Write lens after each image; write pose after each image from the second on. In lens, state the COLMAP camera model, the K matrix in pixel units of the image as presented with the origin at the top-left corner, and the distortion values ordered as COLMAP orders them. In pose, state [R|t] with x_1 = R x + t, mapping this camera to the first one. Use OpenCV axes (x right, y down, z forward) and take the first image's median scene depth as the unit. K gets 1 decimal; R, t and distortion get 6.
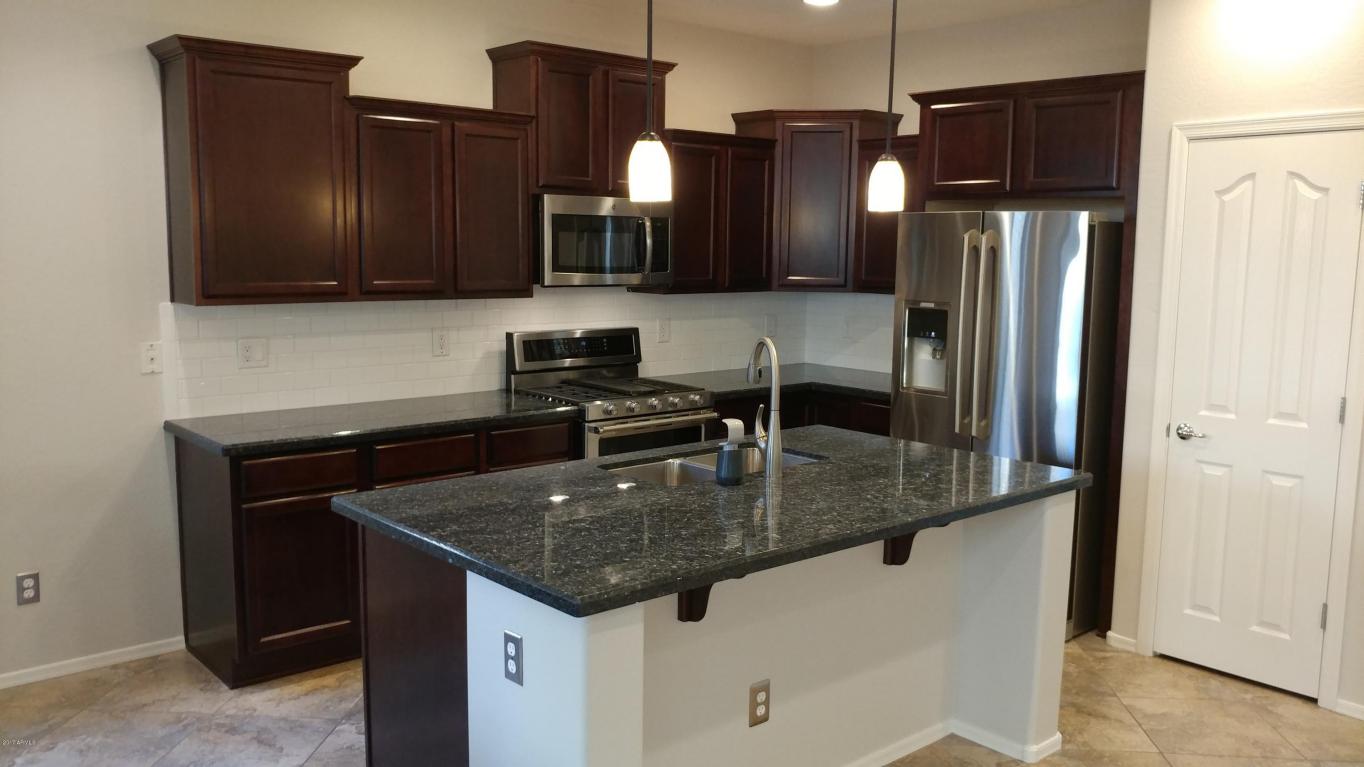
lens RADIAL K [[1123.2, 0, 682.0], [0, 1123.2, 383.5], [0, 0, 1]] dist [-0.008082, -0.002200]
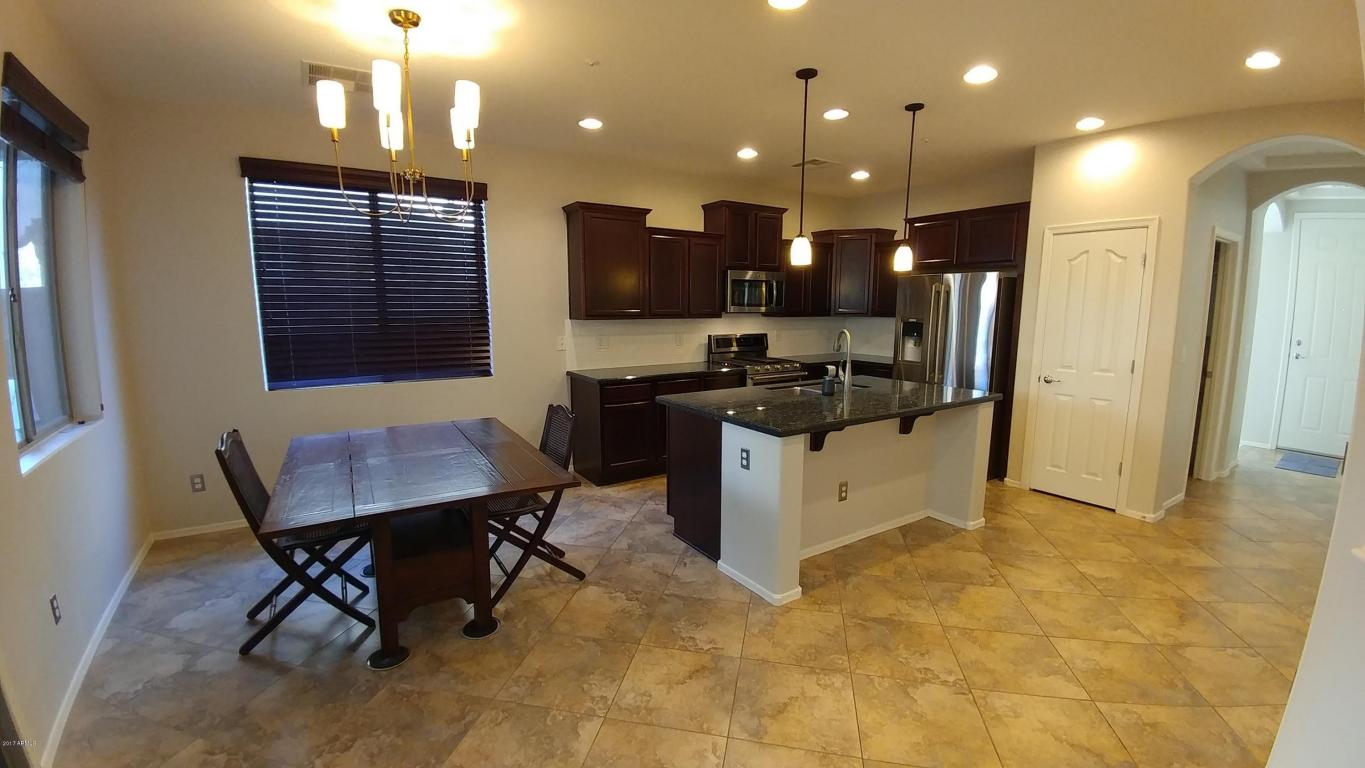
lens RADIAL K [[560.8, 0, 679.8], [0, 560.8, 379.5], [0, 0, 1]] dist [0.032651, -0.047032]
pose [[0.989544, 0.009493, -0.143920, -0.065005], [-0.007905, 0.999901, 0.011605, 0.035560], [0.144016, -0.010346, 0.989521, -0.107569]]
